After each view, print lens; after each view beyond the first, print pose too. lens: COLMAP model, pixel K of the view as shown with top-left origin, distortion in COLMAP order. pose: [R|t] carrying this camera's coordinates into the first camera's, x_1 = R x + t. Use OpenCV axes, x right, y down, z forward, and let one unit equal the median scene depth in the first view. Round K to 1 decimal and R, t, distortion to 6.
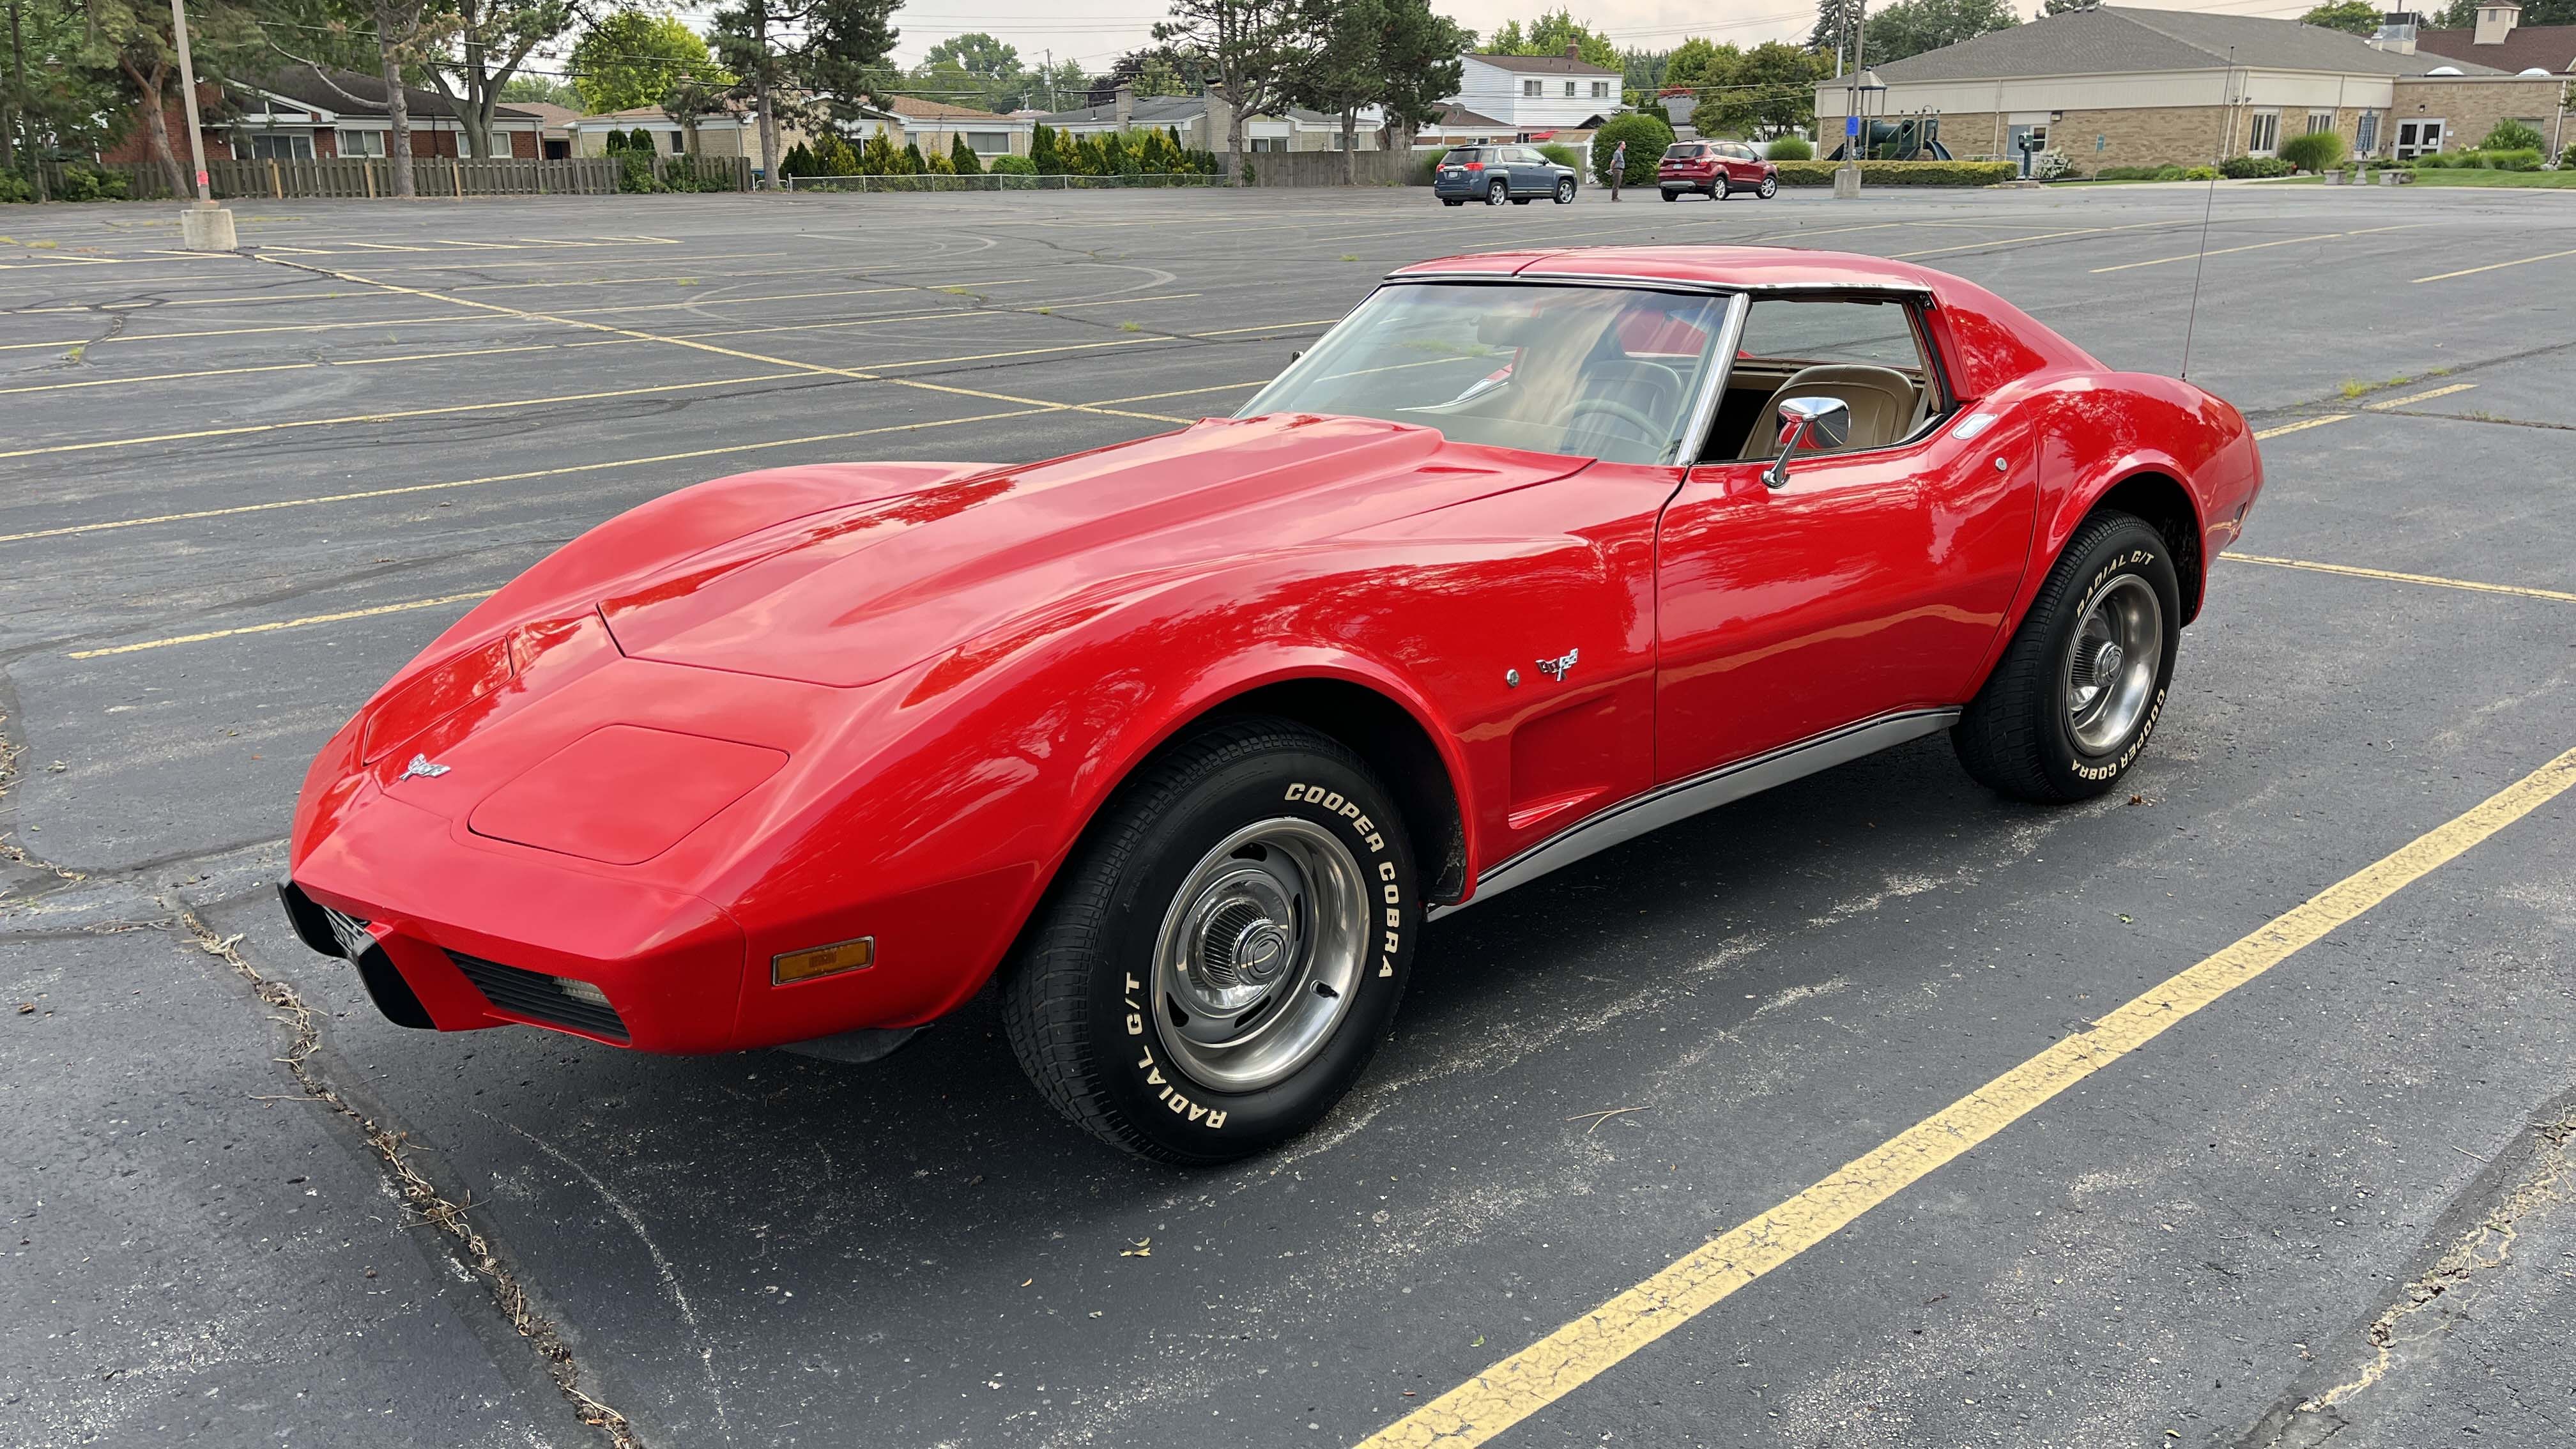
lens RADIAL K [[1941.2, 0, 1288.0], [0, 1941.2, 724.5], [0, 0, 1]] dist [0.062104, -0.063762]
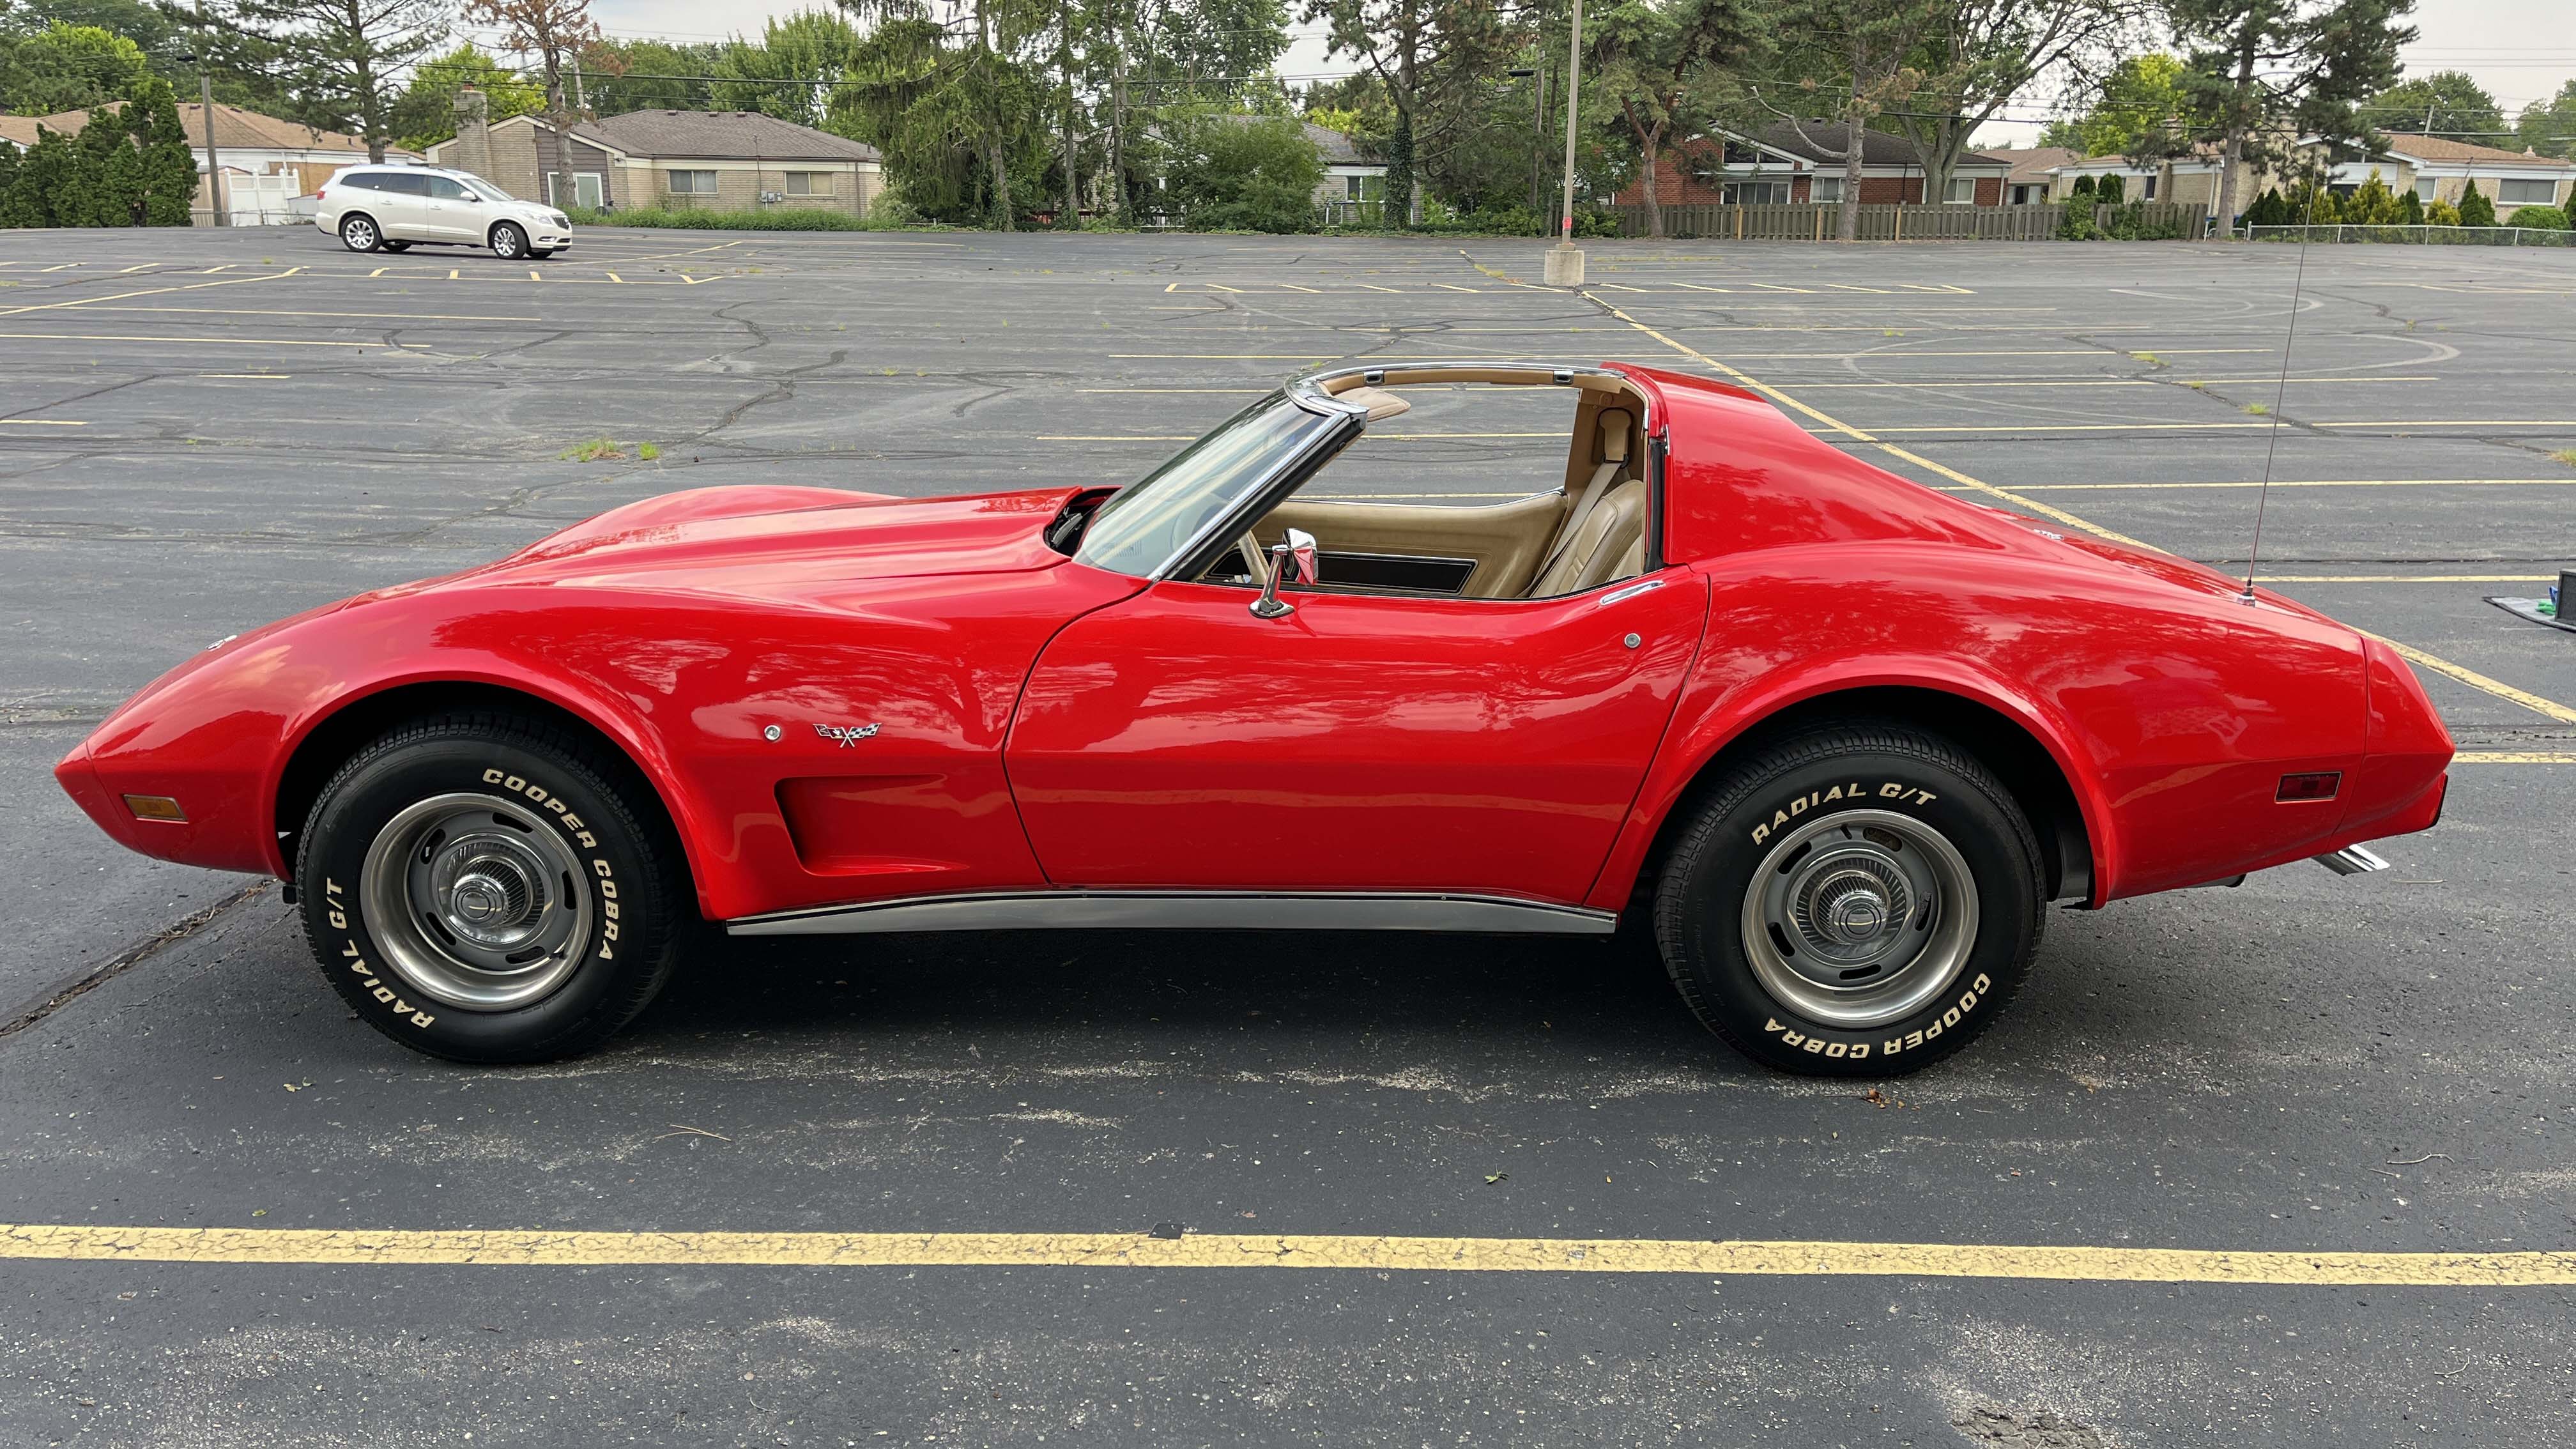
lens RADIAL K [[1941.2, 0, 1288.0], [0, 1941.2, 724.5], [0, 0, 1]] dist [0.062104, -0.063762]
pose [[0.745988, 0.187023, -0.639159, 0.058687], [-0.199765, 0.978402, 0.053135, -0.008236], [0.635292, 0.088044, 0.767237, 0.018848]]
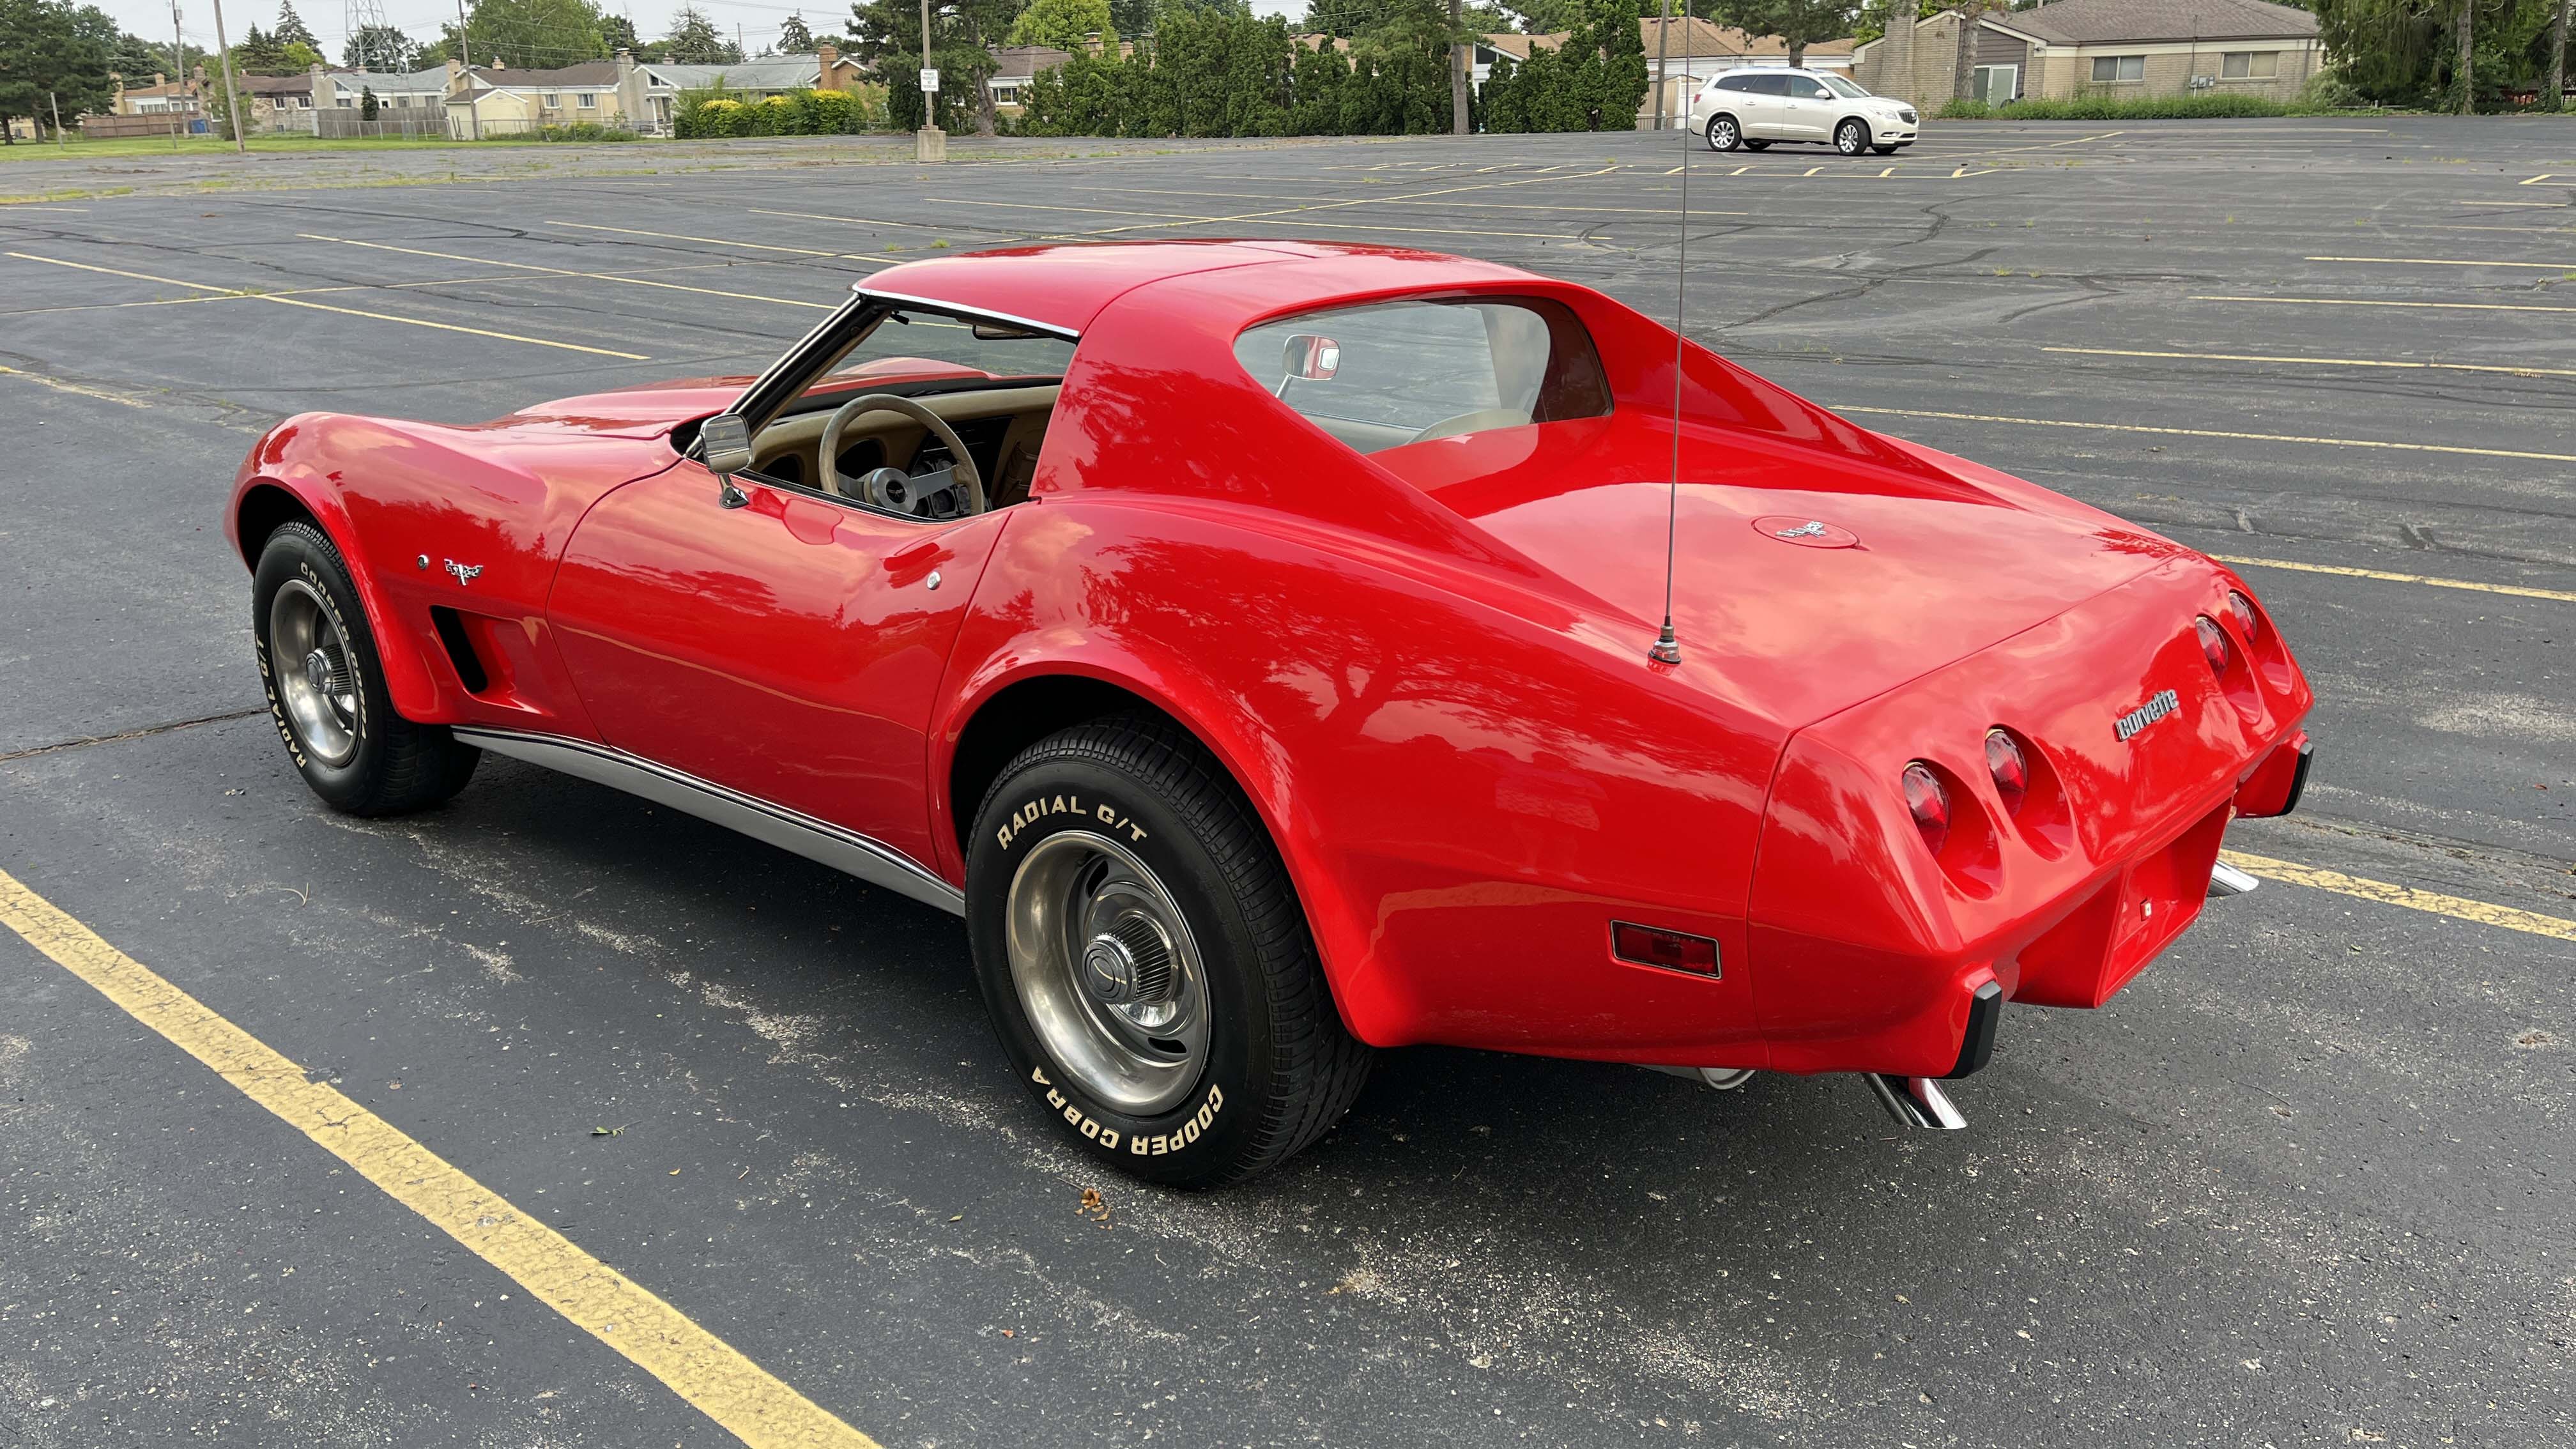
lens RADIAL K [[1941.2, 0, 1288.0], [0, 1941.2, 724.5], [0, 0, 1]] dist [0.062104, -0.063762]
pose [[0.145397, 0.305915, -0.940891, 0.078086], [-0.260399, 0.929300, 0.261907, -0.022188], [0.954491, 0.206926, 0.214777, 0.071848]]
